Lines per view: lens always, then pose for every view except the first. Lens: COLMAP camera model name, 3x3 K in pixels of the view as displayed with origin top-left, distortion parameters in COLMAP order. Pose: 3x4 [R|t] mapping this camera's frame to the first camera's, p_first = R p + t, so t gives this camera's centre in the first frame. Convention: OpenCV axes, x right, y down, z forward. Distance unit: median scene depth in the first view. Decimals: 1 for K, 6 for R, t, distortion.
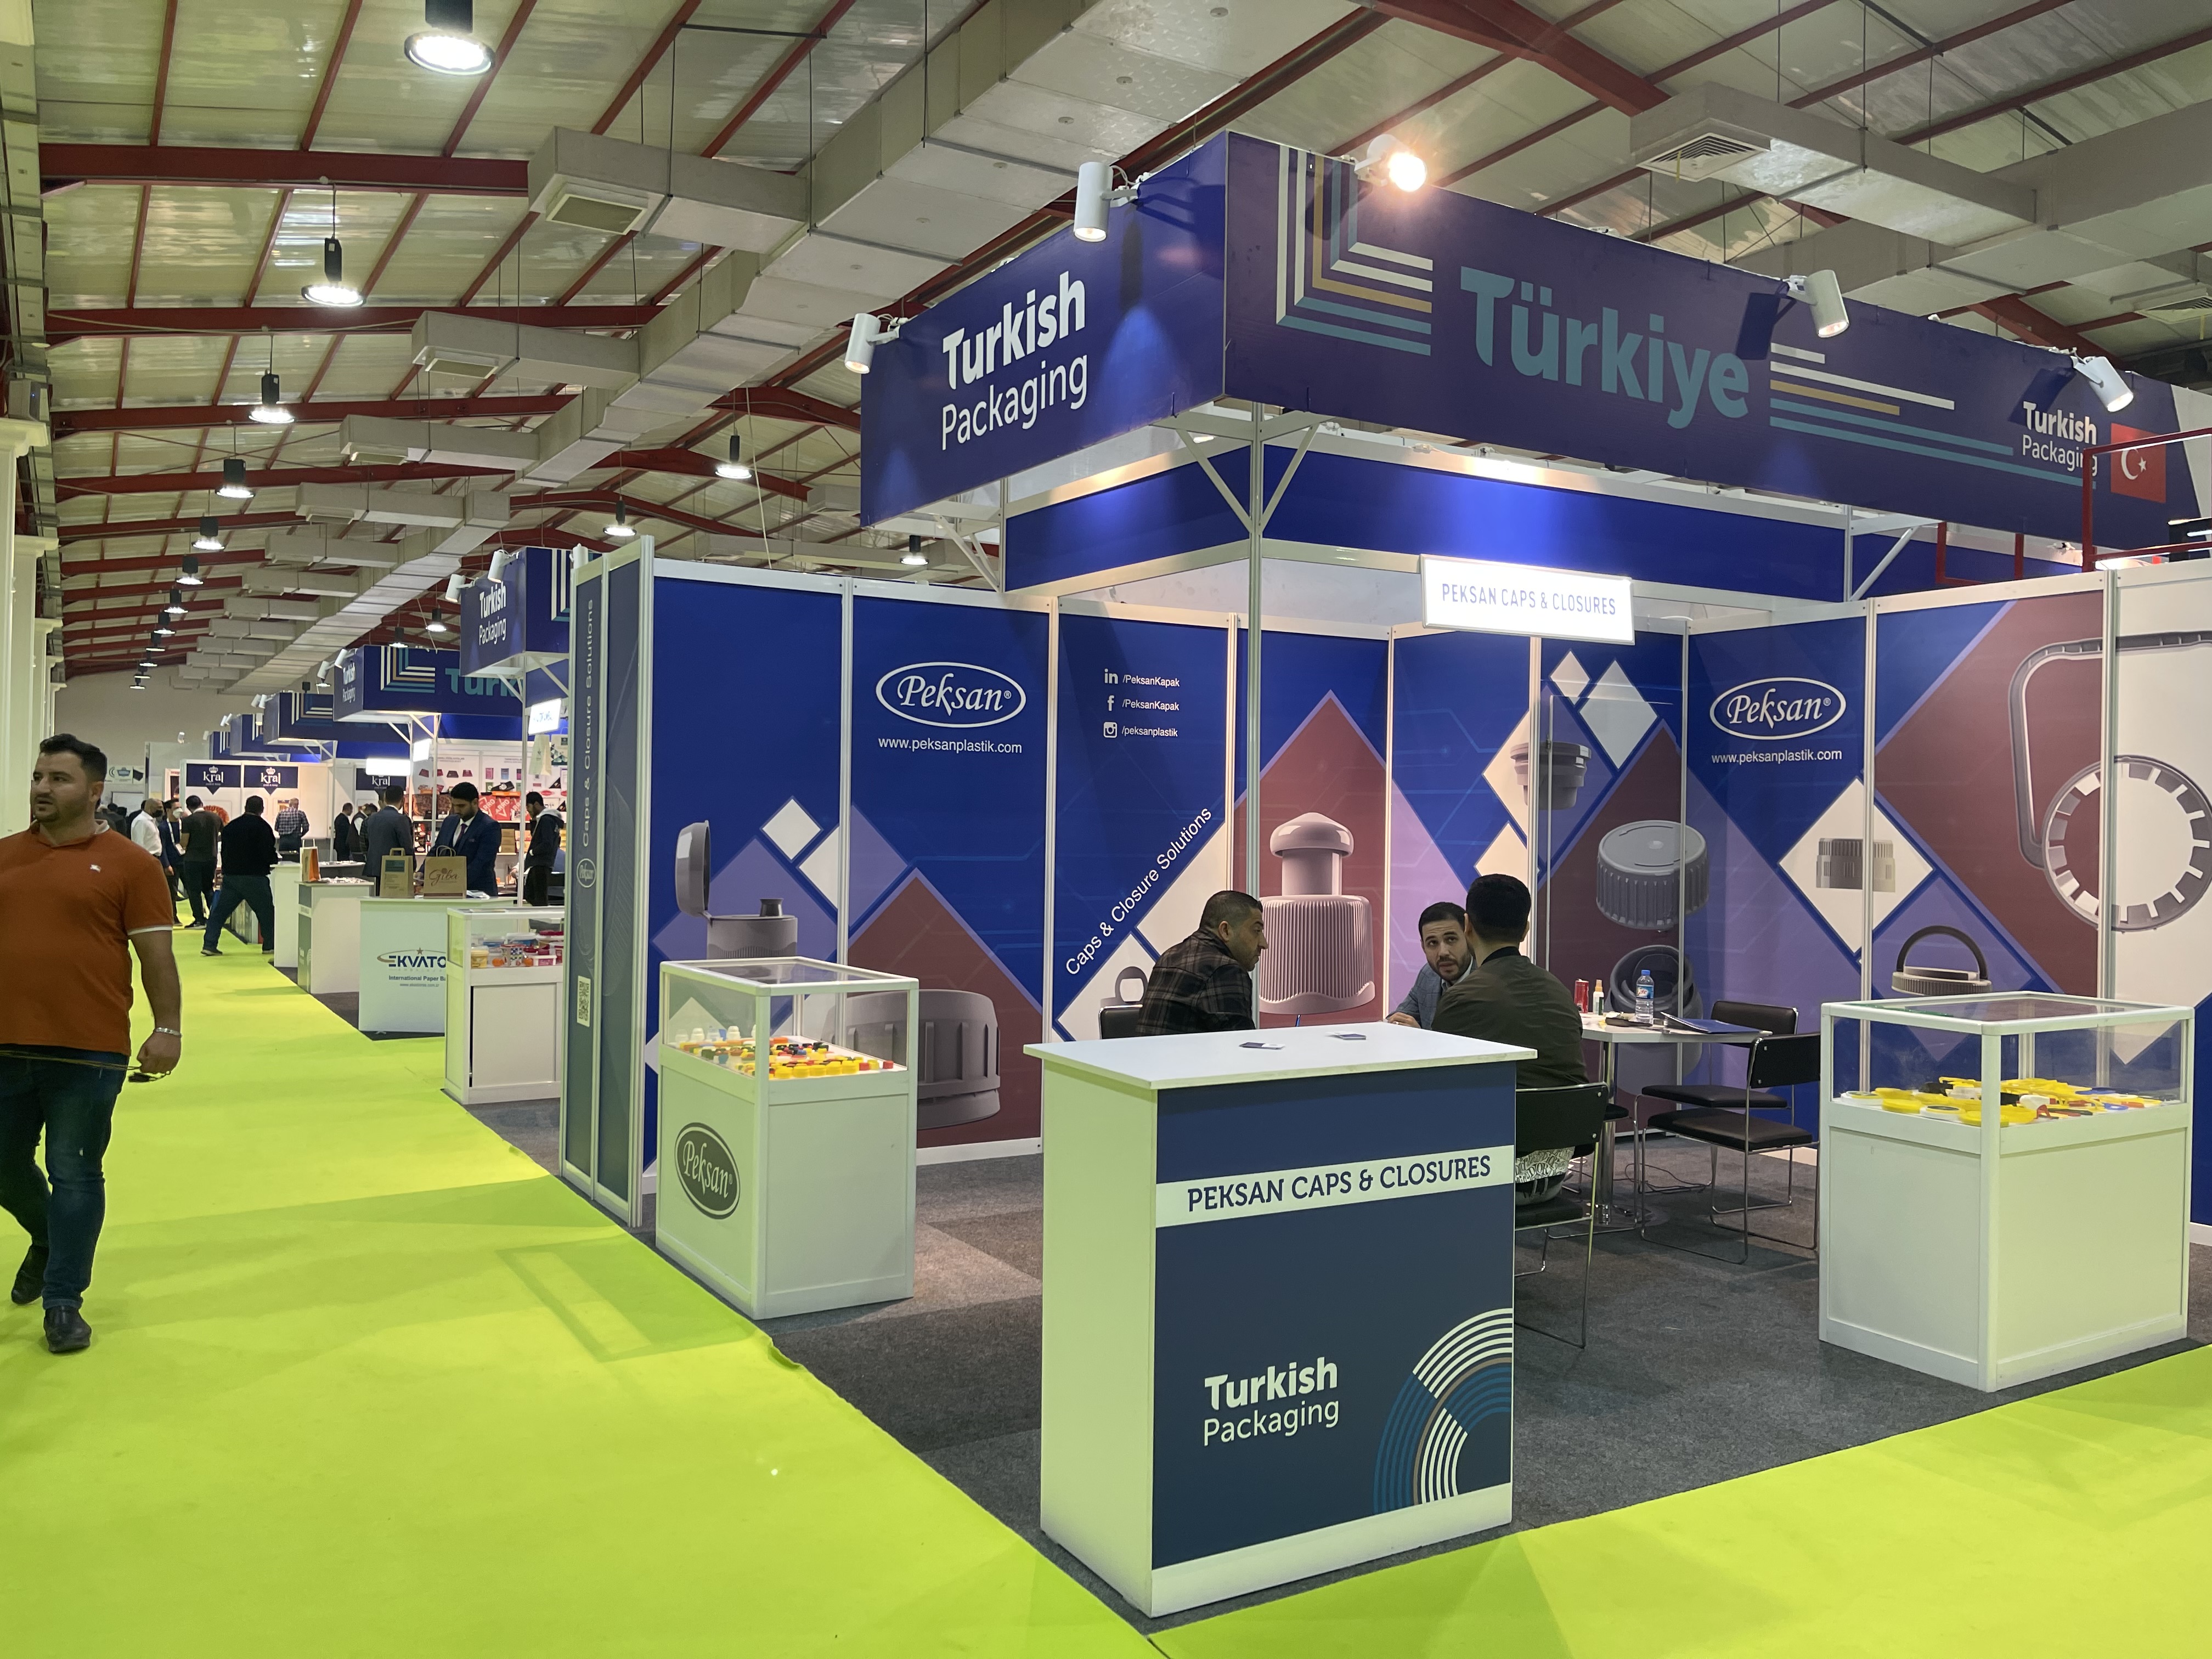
lens RADIAL K [[1687.9, 0, 1083.5], [0, 1687.9, 816.5], [0, 0, 1]] dist [0.068420, -0.075416]
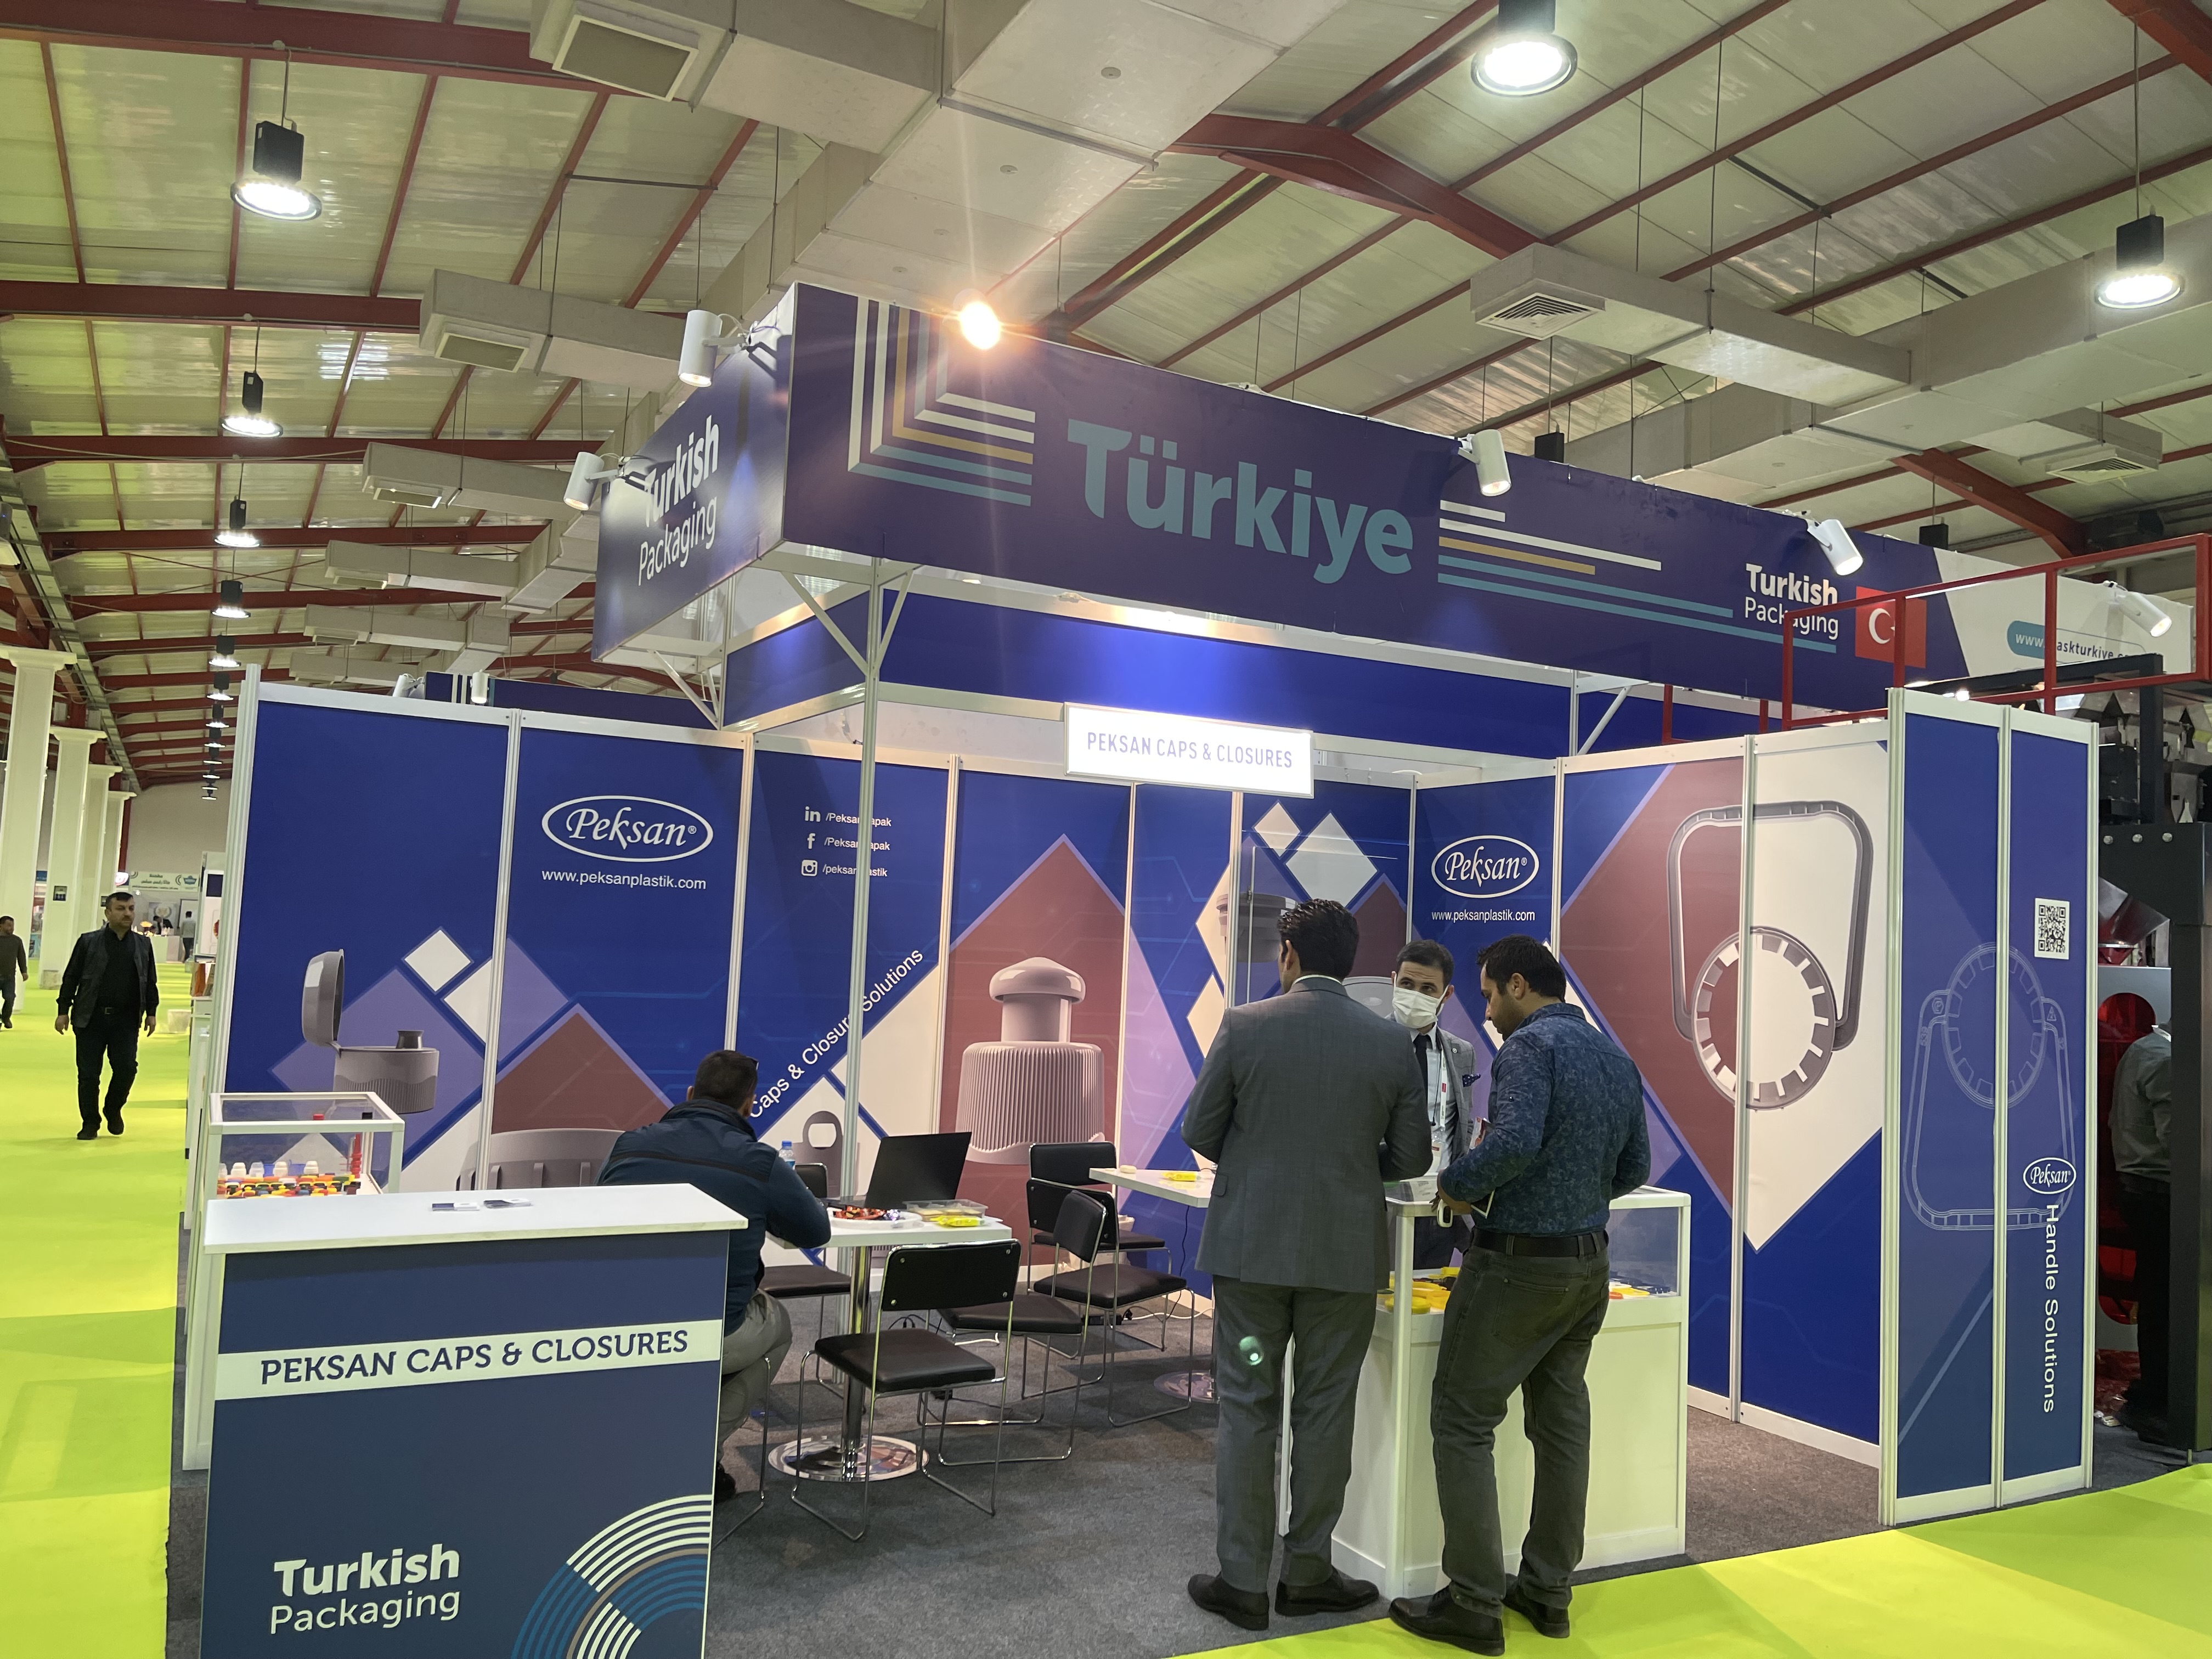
lens RADIAL K [[1687.9, 0, 1115.4], [0, 1687.9, 834.4], [0, 0, 1]] dist [0.068420, -0.075416]
pose [[0.998608, 0.027207, -0.045186, 0.262125], [-0.030201, 0.997300, -0.066942, -0.011100], [0.043243, 0.068213, 0.996733, 0.018981]]
